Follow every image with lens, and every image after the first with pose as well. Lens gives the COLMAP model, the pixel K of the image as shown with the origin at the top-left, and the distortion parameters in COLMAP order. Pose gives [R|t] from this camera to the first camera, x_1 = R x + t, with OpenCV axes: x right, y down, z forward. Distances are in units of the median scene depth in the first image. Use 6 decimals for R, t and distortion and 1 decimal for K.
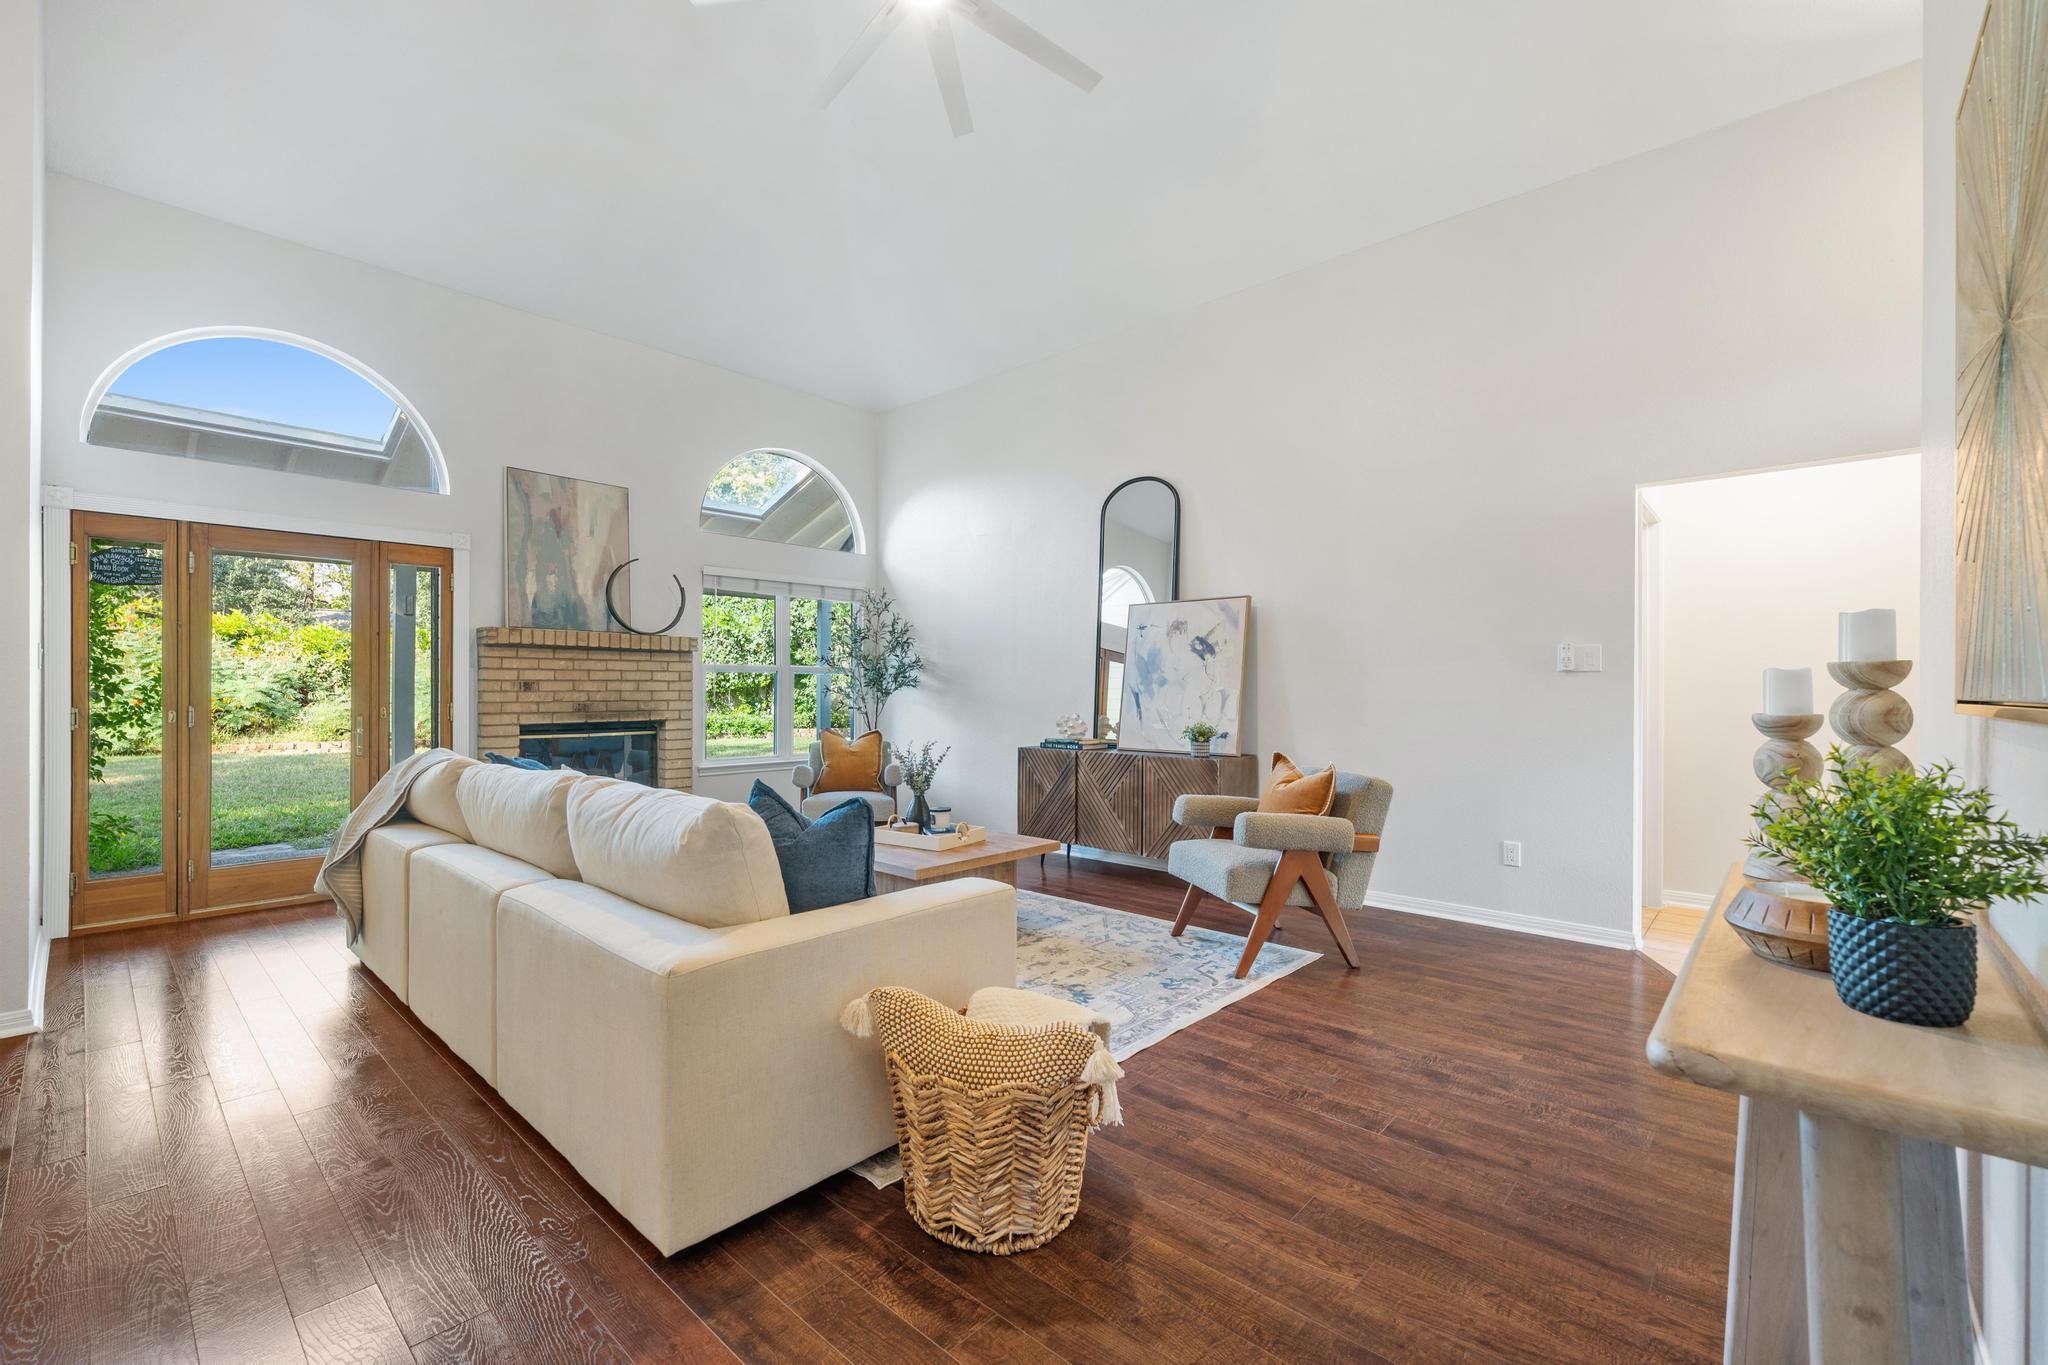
lens RADIAL K [[860.0, 0, 1021.0], [0, 860.0, 687.8], [0, 0, 1]] dist [-0.000296, 0.000076]
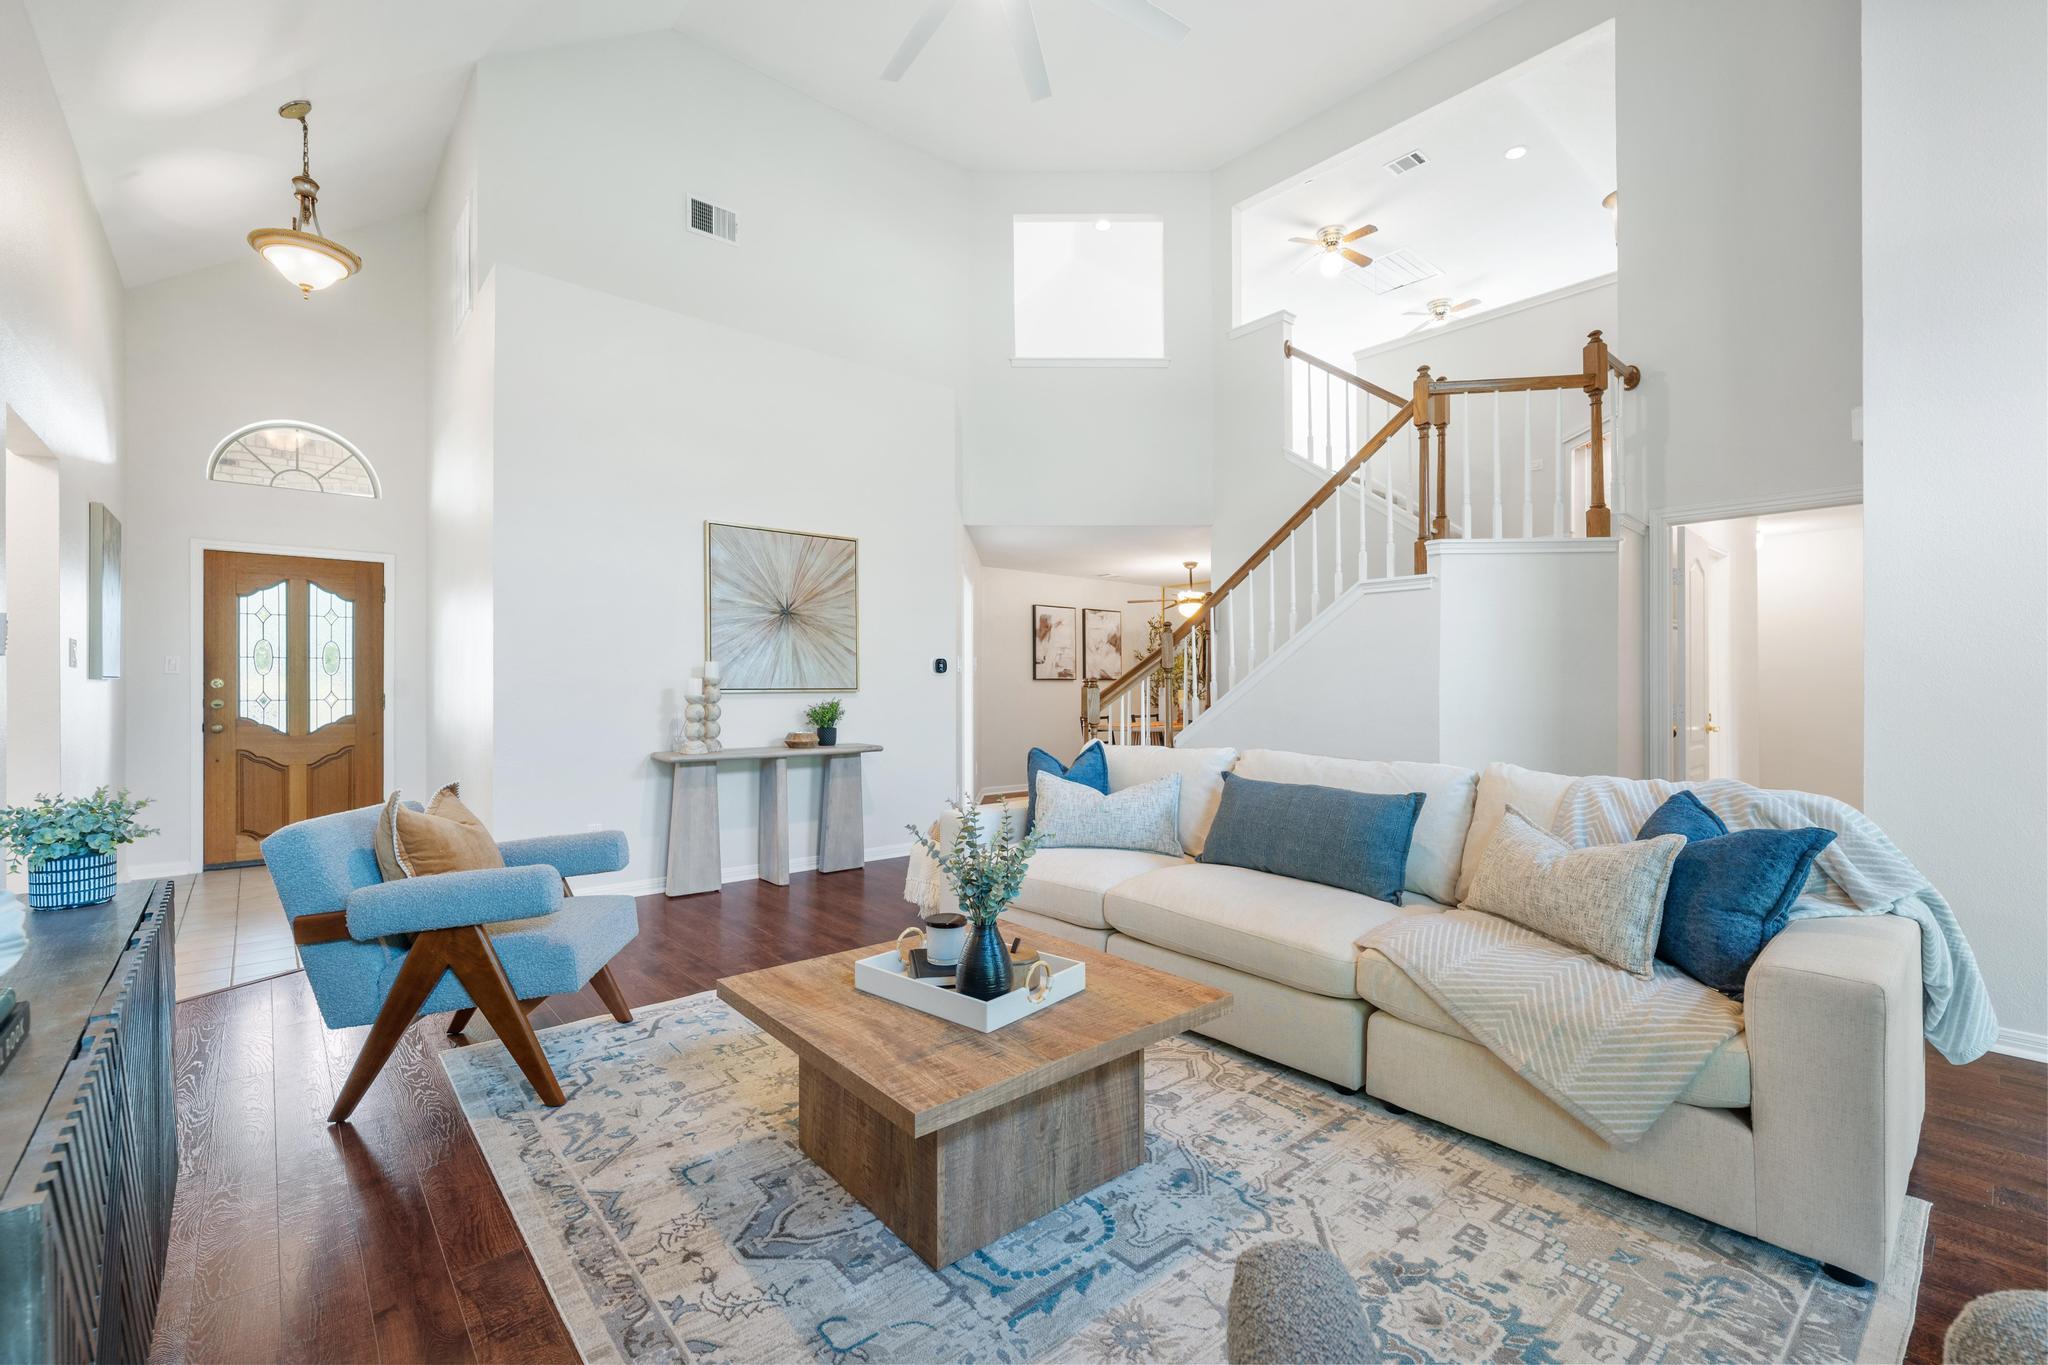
lens RADIAL K [[860.0, 0, 1021.2], [0, 860.0, 682.2], [0, 0, 1]] dist [-0.000296, 0.000076]
pose [[-0.993288, 0.001402, 0.115658, -0.160856], [0.001148, 0.999997, -0.002262, -0.000312], [-0.115661, -0.002114, -0.993286, 1.216338]]
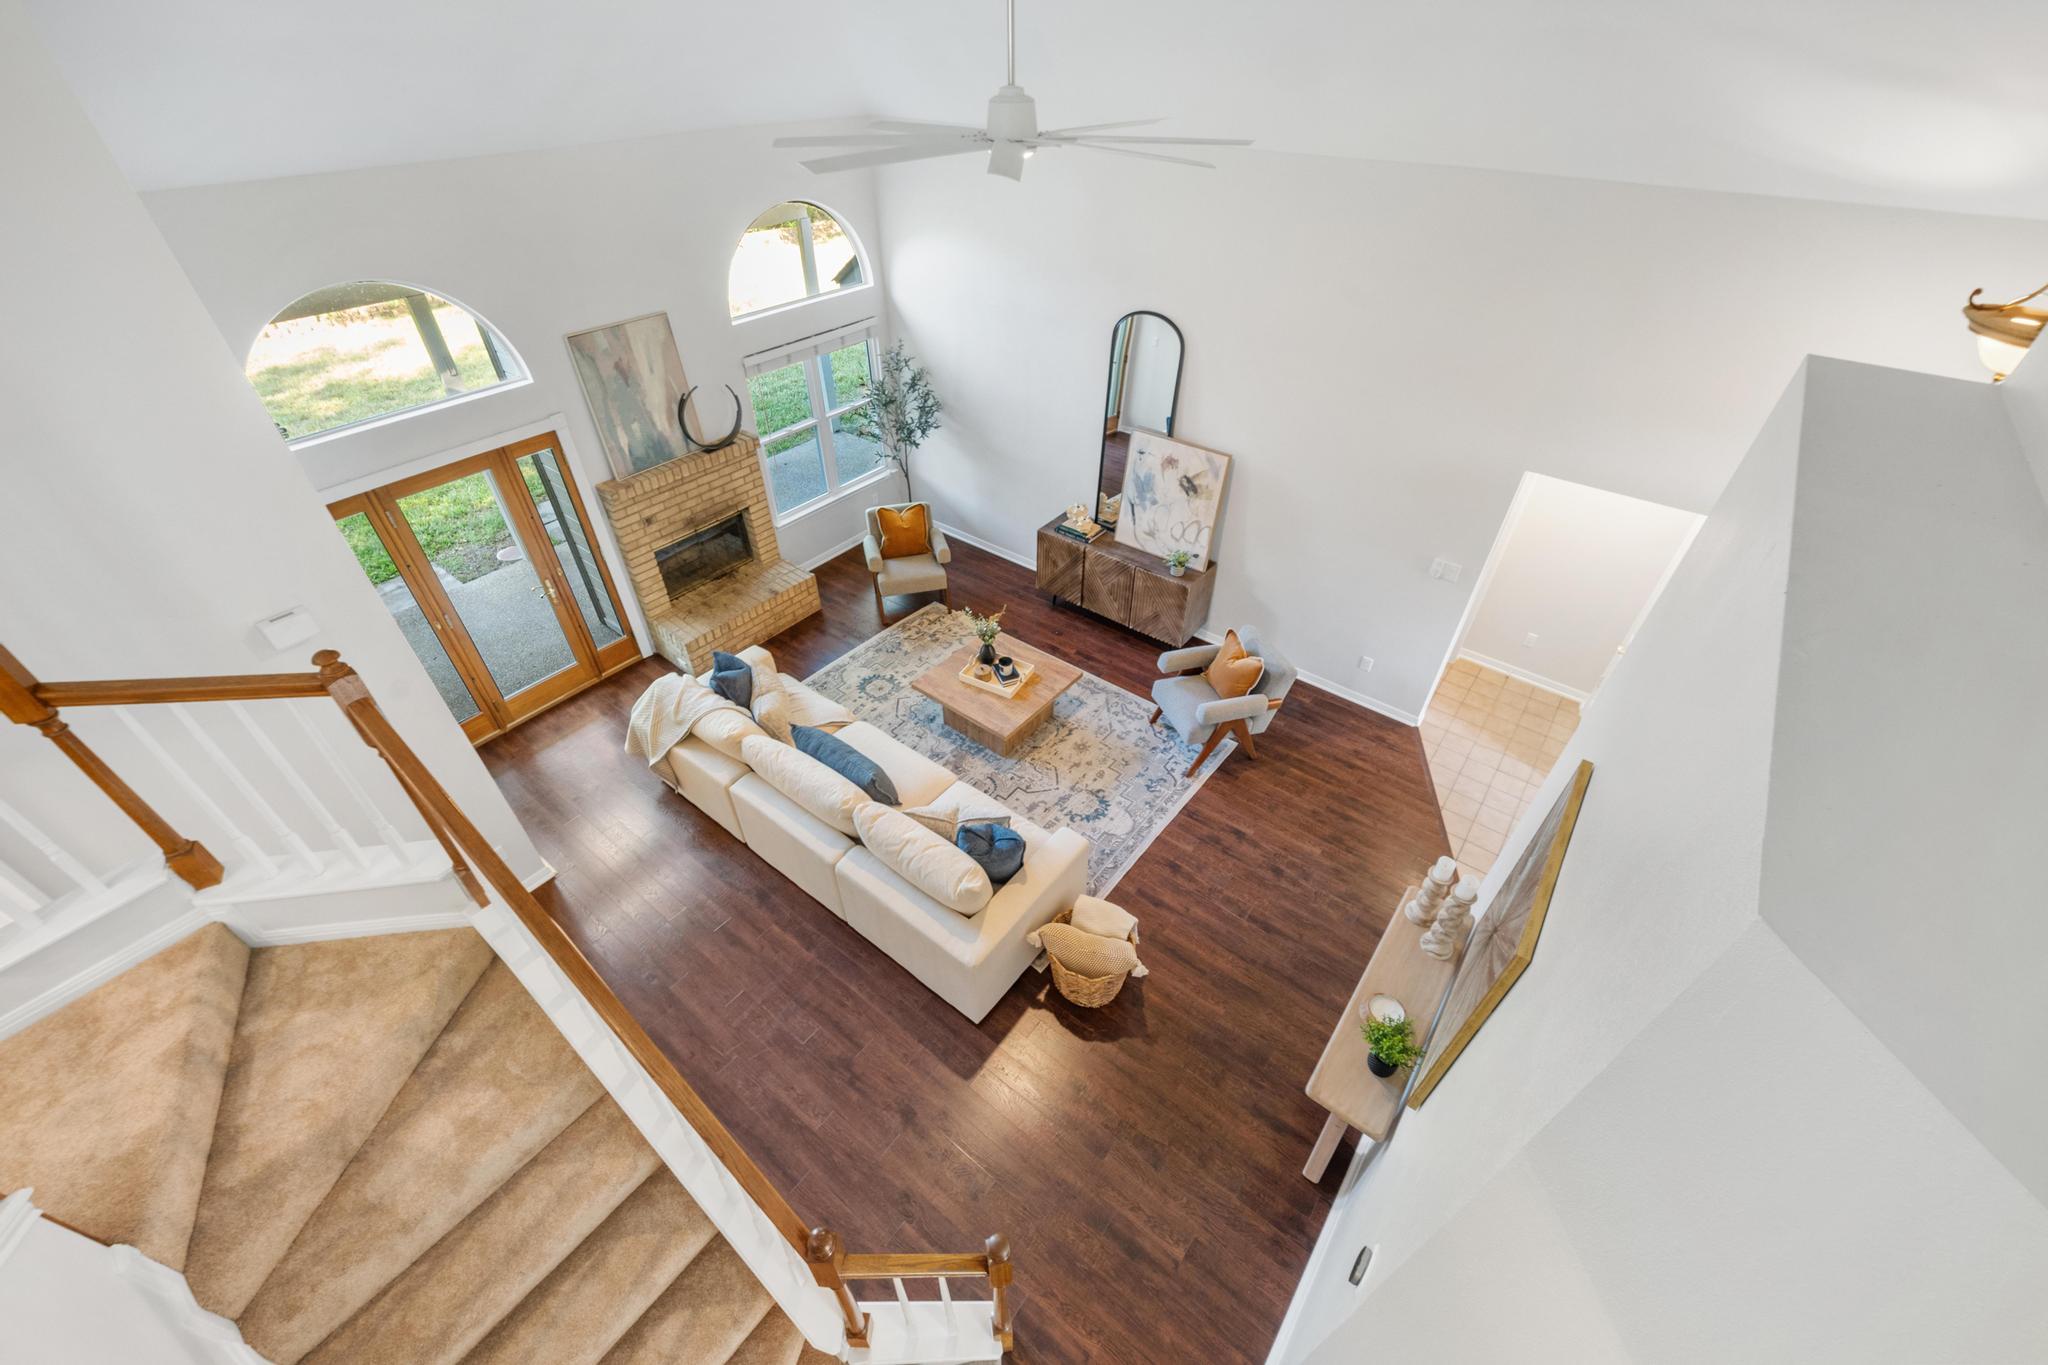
lens RADIAL K [[808.4, 0, 1023.4], [0, 808.4, 691.2], [0, 0, 1]] dist [0.005519, -0.000668]
pose [[0.997033, -0.050496, 0.058095, -0.119727], [0.000696, 0.760624, 0.649192, -0.599313], [-0.076970, -0.647225, 0.758403, -0.091595]]
